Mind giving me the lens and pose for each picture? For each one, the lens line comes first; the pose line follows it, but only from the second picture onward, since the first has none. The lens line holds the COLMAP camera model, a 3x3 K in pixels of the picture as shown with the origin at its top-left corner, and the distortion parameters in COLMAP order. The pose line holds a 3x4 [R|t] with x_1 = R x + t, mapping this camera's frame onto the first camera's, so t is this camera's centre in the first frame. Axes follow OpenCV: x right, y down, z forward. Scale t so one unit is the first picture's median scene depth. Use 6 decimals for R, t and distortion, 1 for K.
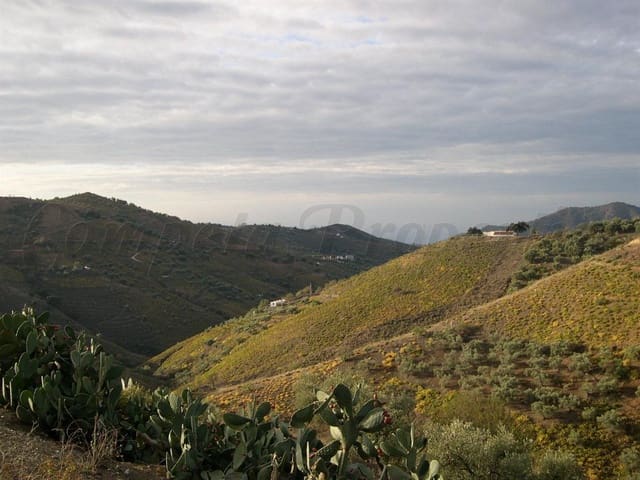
lens RADIAL K [[739.1, 0, 320.0], [0, 739.1, 240.0], [0, 0, 1]] dist [-0.204954, 0.241815]
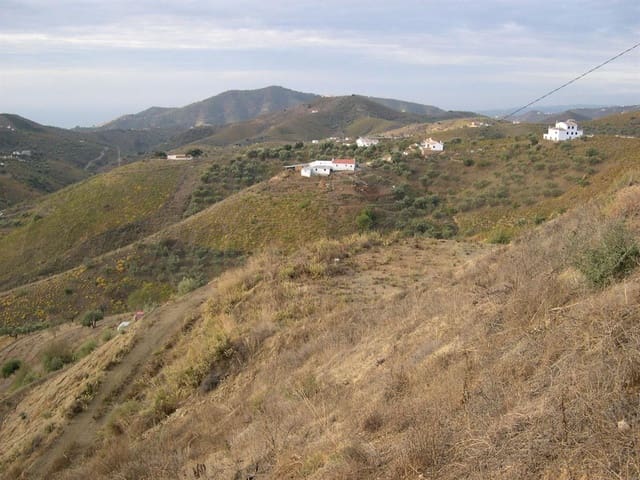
lens RADIAL K [[739.1, 0, 320.0], [0, 739.1, 240.0], [0, 0, 1]] dist [-0.204954, 0.241815]
pose [[0.899748, -0.067813, 0.431110, -0.113484], [-0.004745, 0.986275, 0.165042, -0.087544], [-0.436385, -0.150542, 0.887077, -0.319879]]
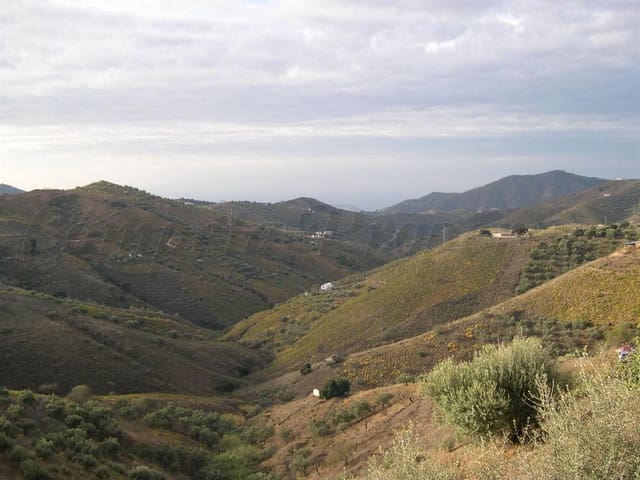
lens RADIAL K [[739.1, 0, 320.0], [0, 739.1, 240.0], [0, 0, 1]] dist [-0.204954, 0.241815]
pose [[0.996624, -0.011381, 0.081313, -0.225934], [0.007384, 0.998757, 0.049292, -0.075547], [-0.081773, -0.048525, 0.995469, -0.347383]]
